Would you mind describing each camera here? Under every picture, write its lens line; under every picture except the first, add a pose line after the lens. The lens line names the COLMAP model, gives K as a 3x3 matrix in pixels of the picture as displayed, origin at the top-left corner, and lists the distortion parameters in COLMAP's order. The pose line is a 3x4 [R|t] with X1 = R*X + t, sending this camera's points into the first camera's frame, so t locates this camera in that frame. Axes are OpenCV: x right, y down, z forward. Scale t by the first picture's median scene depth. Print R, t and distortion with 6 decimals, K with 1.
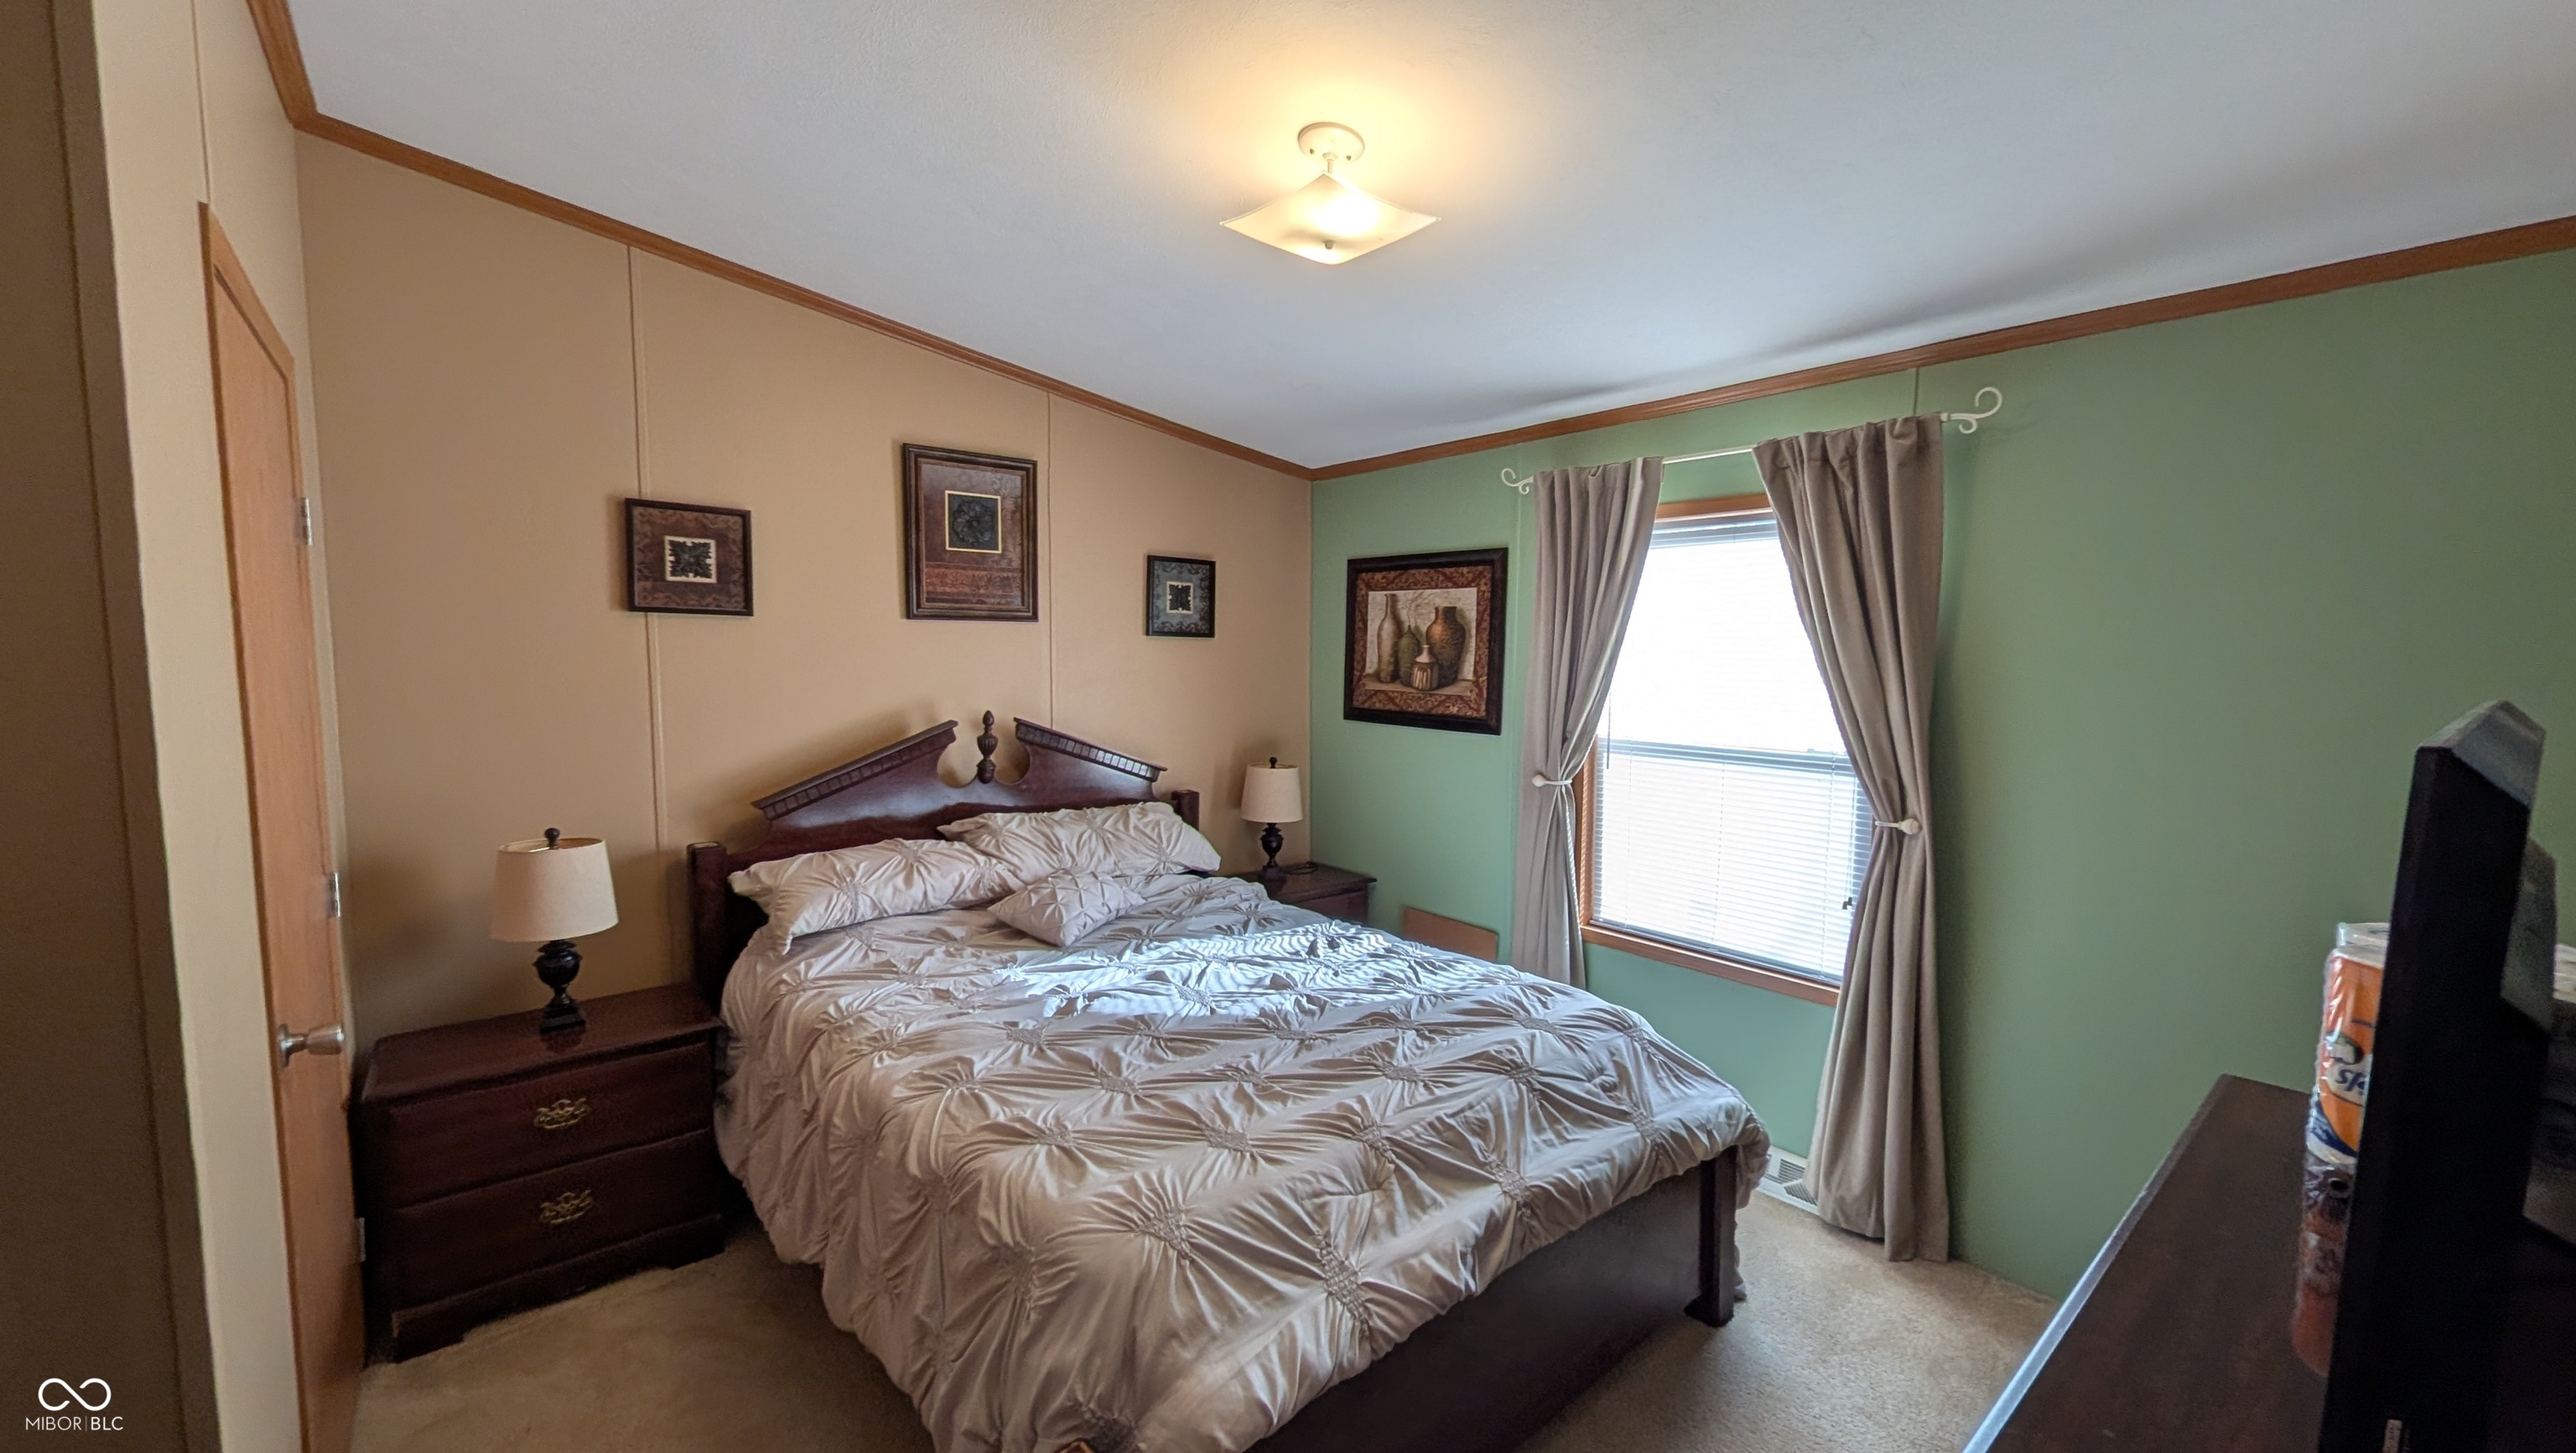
lens RADIAL K [[997.0, 0, 1290.3], [0, 997.0, 719.6], [0, 0, 1]] dist [0.001984, 0.000020]
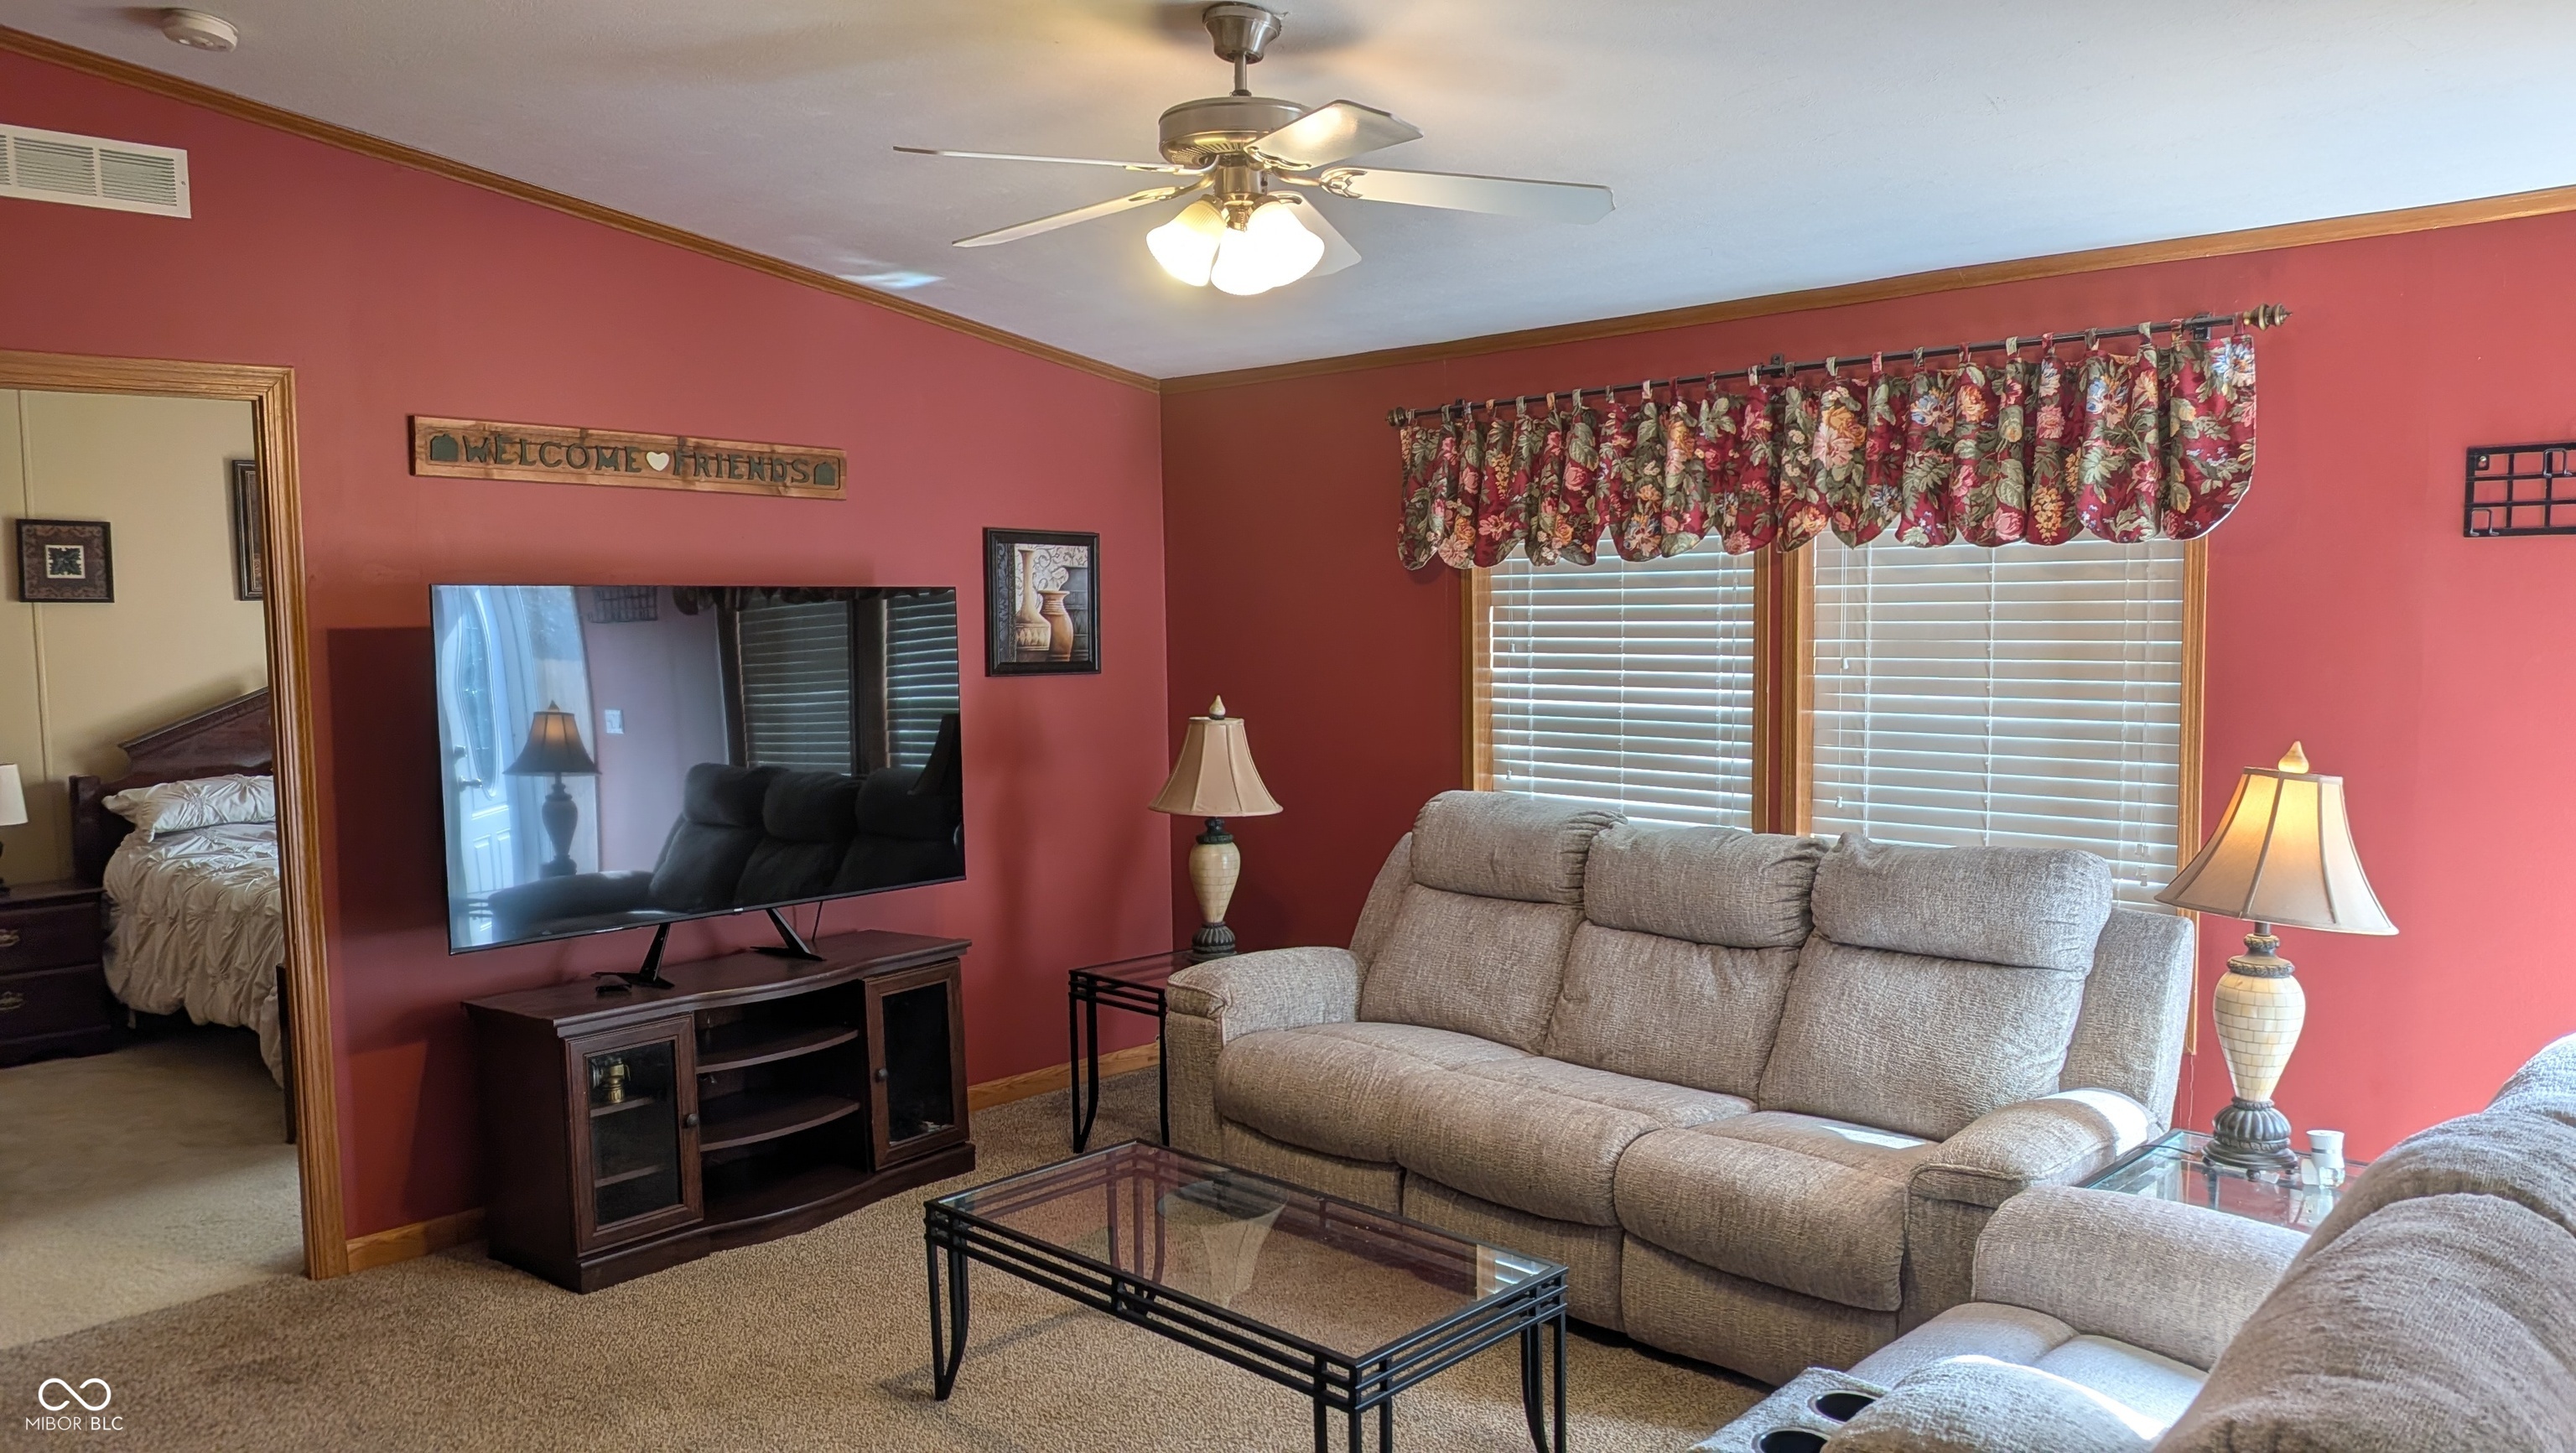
lens RADIAL K [[1824.8, 0, 1286.9], [0, 1824.8, 740.3], [0, 0, 1]] dist [-0.028141, 0.000638]
pose [[0.992272, -0.028235, 0.120823, 0.733839], [0.027855, 0.999600, 0.004837, 0.114187], [-0.120911, -0.001434, 0.992662, -1.615767]]
